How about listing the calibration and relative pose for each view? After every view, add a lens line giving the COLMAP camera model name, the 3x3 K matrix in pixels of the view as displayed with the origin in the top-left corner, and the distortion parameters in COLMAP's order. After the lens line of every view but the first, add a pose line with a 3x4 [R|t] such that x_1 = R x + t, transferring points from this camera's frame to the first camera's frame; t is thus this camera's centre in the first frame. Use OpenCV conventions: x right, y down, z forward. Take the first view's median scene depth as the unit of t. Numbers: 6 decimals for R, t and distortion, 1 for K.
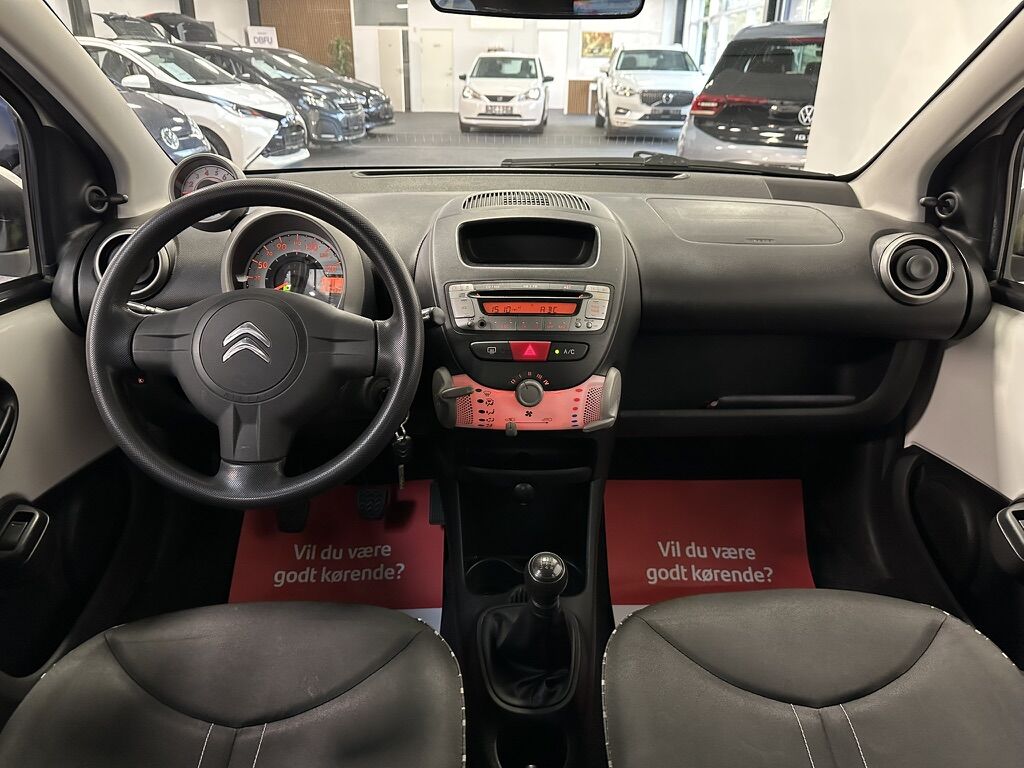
lens RADIAL K [[722.2, 0, 512.0], [0, 722.2, 384.0], [0, 0, 1]] dist [0.083028, -0.130109]
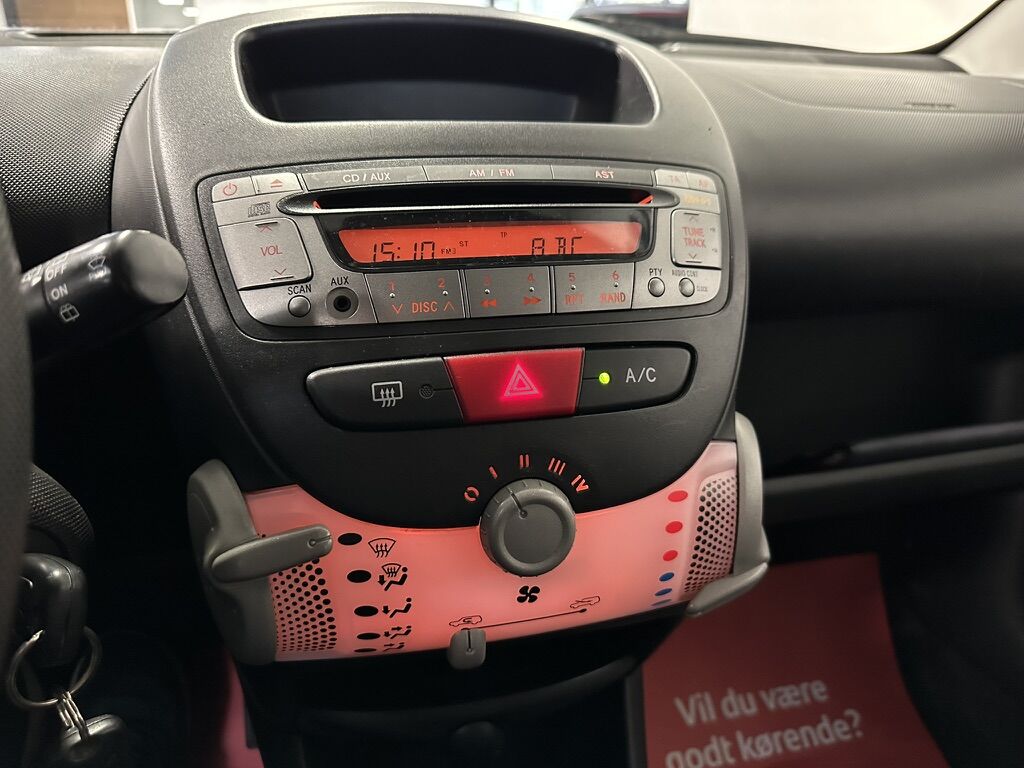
lens RADIAL K [[722.2, 0, 512.0], [0, 722.2, 384.0], [0, 0, 1]] dist [0.083028, -0.130109]
pose [[0.971094, -0.084726, 0.223155, -0.042396], [0.092137, 0.995481, -0.022992, -0.038327], [-0.220198, 0.042888, 0.974512, 0.702570]]
